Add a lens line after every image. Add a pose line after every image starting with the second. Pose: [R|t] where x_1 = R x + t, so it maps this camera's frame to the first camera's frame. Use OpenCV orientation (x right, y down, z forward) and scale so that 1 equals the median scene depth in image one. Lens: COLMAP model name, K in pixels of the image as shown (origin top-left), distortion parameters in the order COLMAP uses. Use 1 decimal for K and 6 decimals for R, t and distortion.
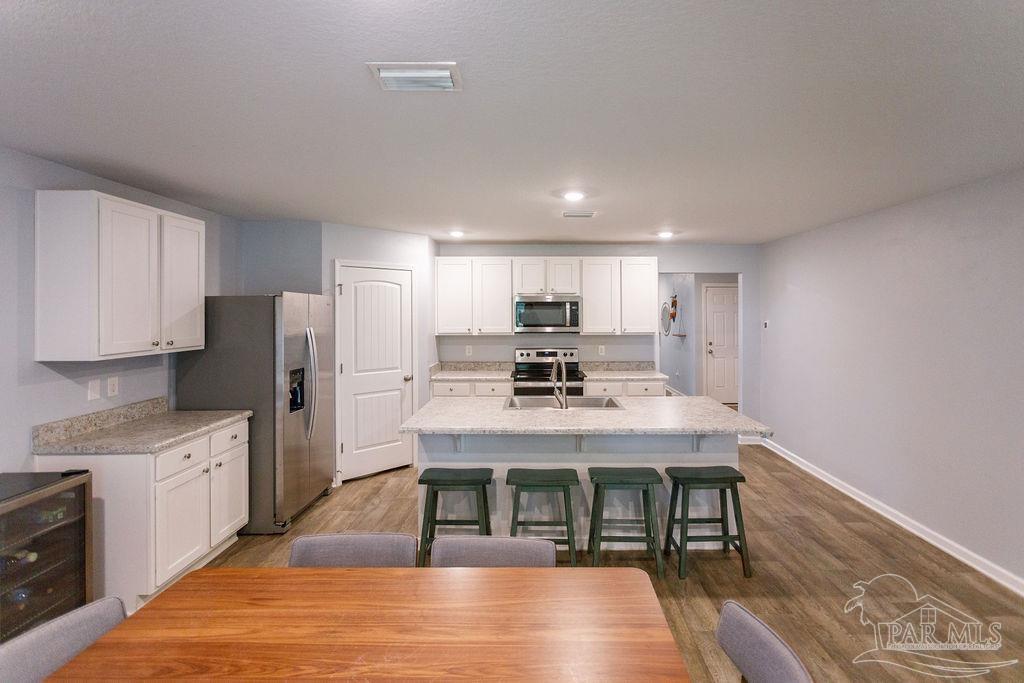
lens RADIAL K [[518.9, 0, 510.6], [0, 518.9, 342.0], [0, 0, 1]] dist [0.004276, 0.000400]
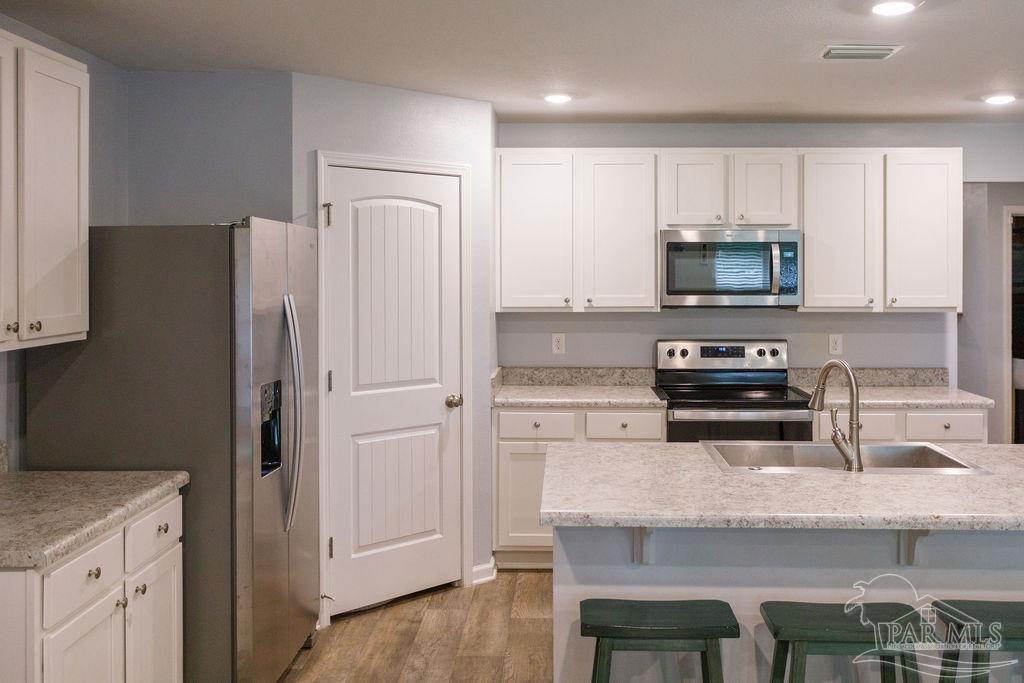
lens RADIAL K [[1029.6, 0, 512.5], [0, 1029.6, 338.2], [0, 0, 1]] dist [0.009657, 0.000000]
pose [[0.999890, 0.003489, -0.014393, -0.140538], [-0.003319, 0.999925, 0.011824, 0.000187], [0.014433, -0.011775, 0.999827, 0.057774]]
